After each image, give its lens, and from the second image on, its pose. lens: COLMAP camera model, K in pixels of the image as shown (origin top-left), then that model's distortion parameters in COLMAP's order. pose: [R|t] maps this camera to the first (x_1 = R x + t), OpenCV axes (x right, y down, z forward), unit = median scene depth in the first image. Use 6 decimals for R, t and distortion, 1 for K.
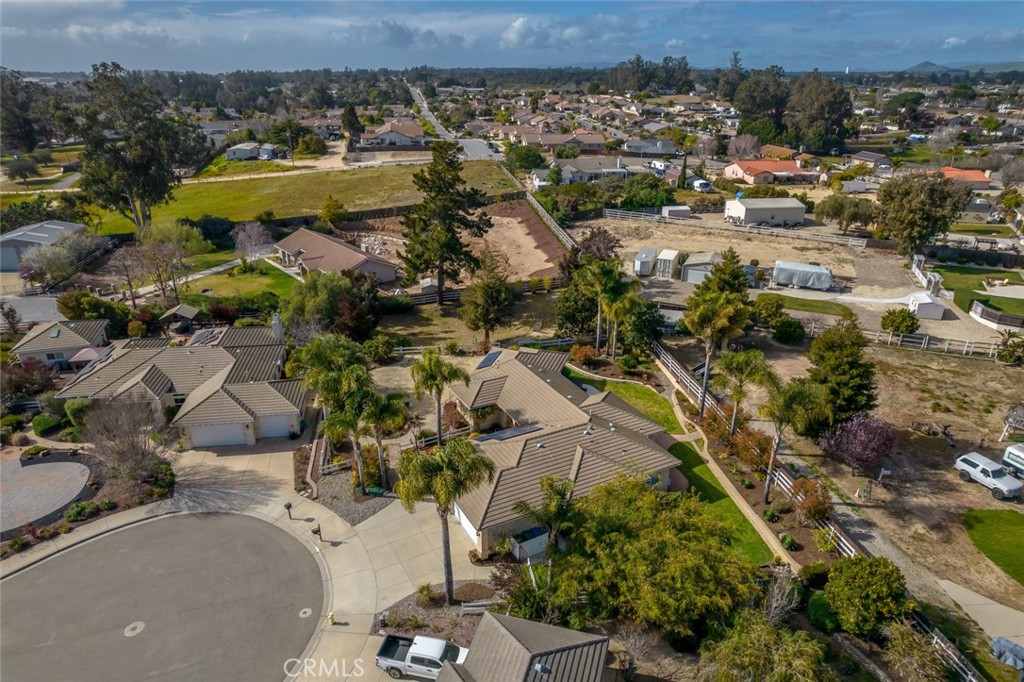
lens RADIAL K [[660.3, 0, 512.0], [0, 660.3, 341.0], [0, 0, 1]] dist [-0.076777, 0.072275]
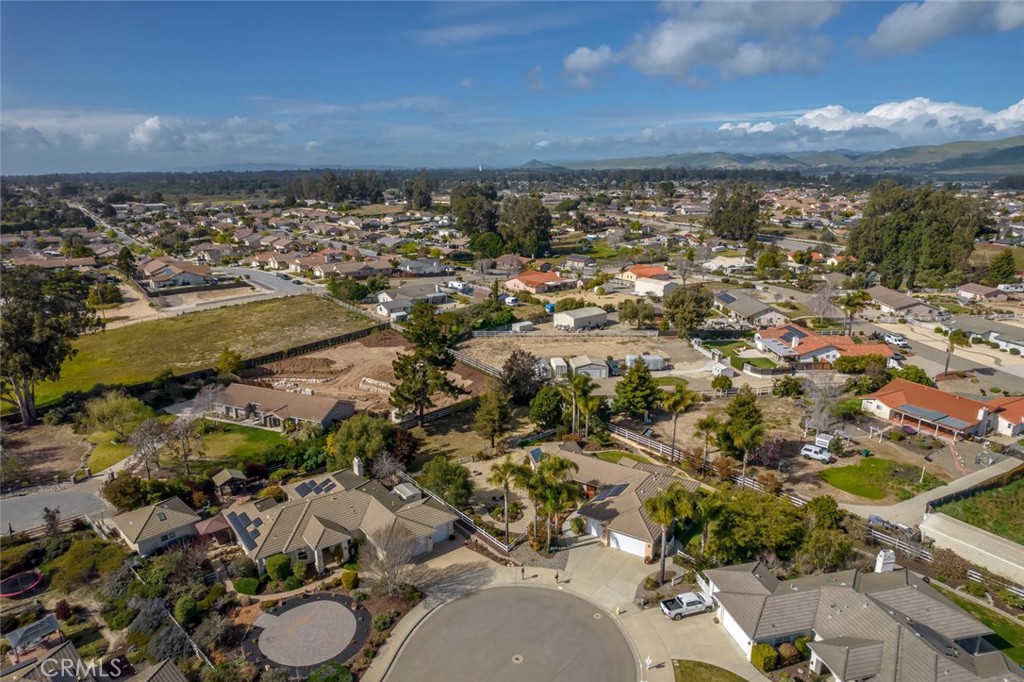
lens RADIAL K [[660.3, 0, 512.0], [0, 660.3, 341.0], [0, 0, 1]] dist [-0.076777, 0.072275]
pose [[0.874643, -0.129714, 0.467091, -0.422677], [0.191607, 0.977580, -0.087312, -0.059060], [-0.445293, 0.165864, 0.879888, -0.173573]]
